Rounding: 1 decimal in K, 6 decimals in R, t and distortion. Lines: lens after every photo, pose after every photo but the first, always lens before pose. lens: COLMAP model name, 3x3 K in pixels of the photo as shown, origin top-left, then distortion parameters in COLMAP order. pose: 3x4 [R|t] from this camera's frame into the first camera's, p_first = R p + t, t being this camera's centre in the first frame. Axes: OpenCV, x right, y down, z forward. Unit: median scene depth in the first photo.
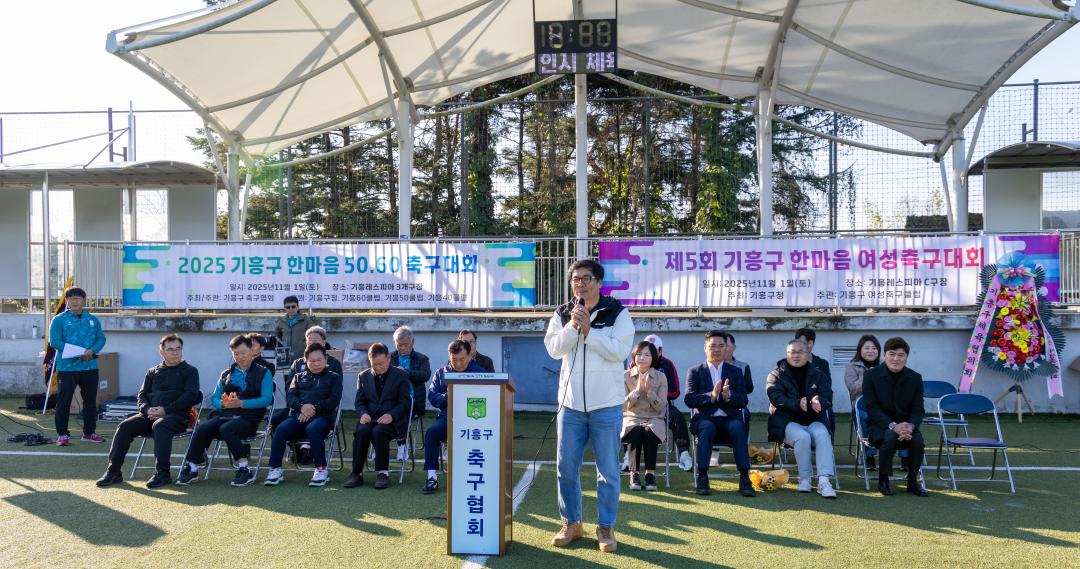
lens RADIAL K [[826.9, 0, 546.7], [0, 826.9, 314.6], [0, 0, 1]] dist [-0.005698, -0.002440]
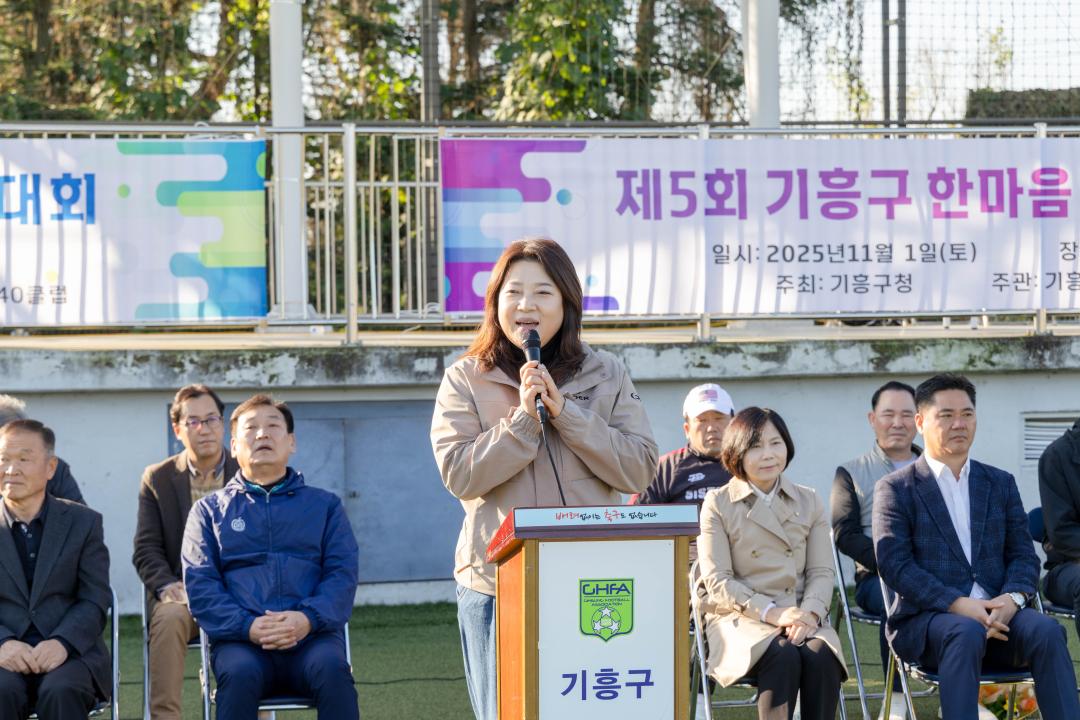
lens RADIAL K [[2167.3, 0, 540.7], [0, 2167.3, 399.1], [0, 0, 1]] dist [0.083146, -0.358096]
pose [[0.963697, -0.019899, 0.266254, -0.153461], [0.012753, 0.999511, 0.028542, -0.000328], [-0.266692, -0.024111, 0.963480, 0.059054]]
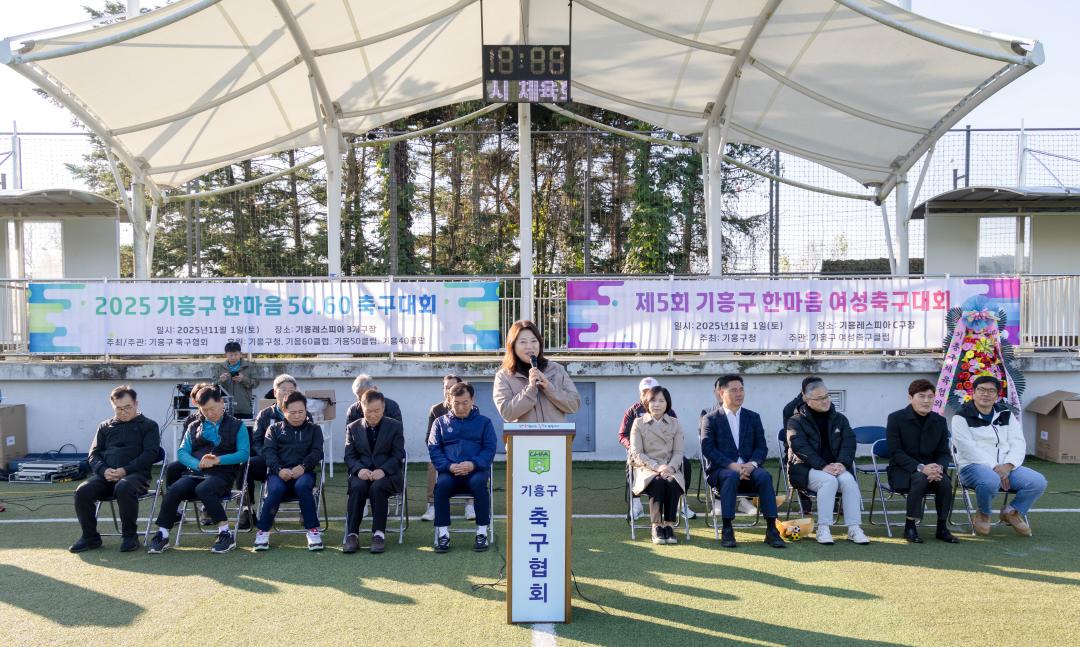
lens RADIAL K [[849.5, 0, 541.8], [0, 849.5, 391.2], [0, 0, 1]] dist [-0.023670, 0.004664]
pose [[0.992522, -0.008751, 0.121755, -0.084825], [0.004231, 0.999294, 0.037333, 0.000806], [-0.121996, -0.036539, 0.991858, 0.037148]]
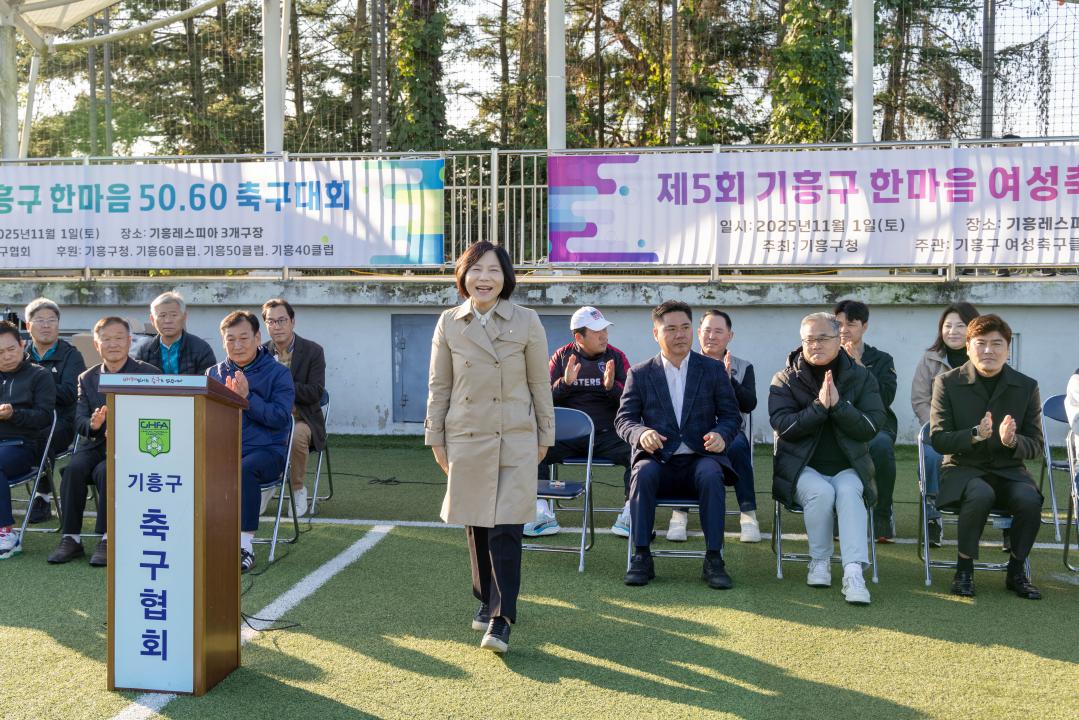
lens RADIAL K [[1282.1, 0, 482.0], [0, 1282.1, 343.5], [0, 0, 1]] dist [0.009437, 0.007905]
pose [[0.996764, 0.005113, -0.080216, 0.091749], [-0.001287, 0.998862, 0.047675, 0.002867], [0.080369, -0.047417, 0.995637, 0.062371]]
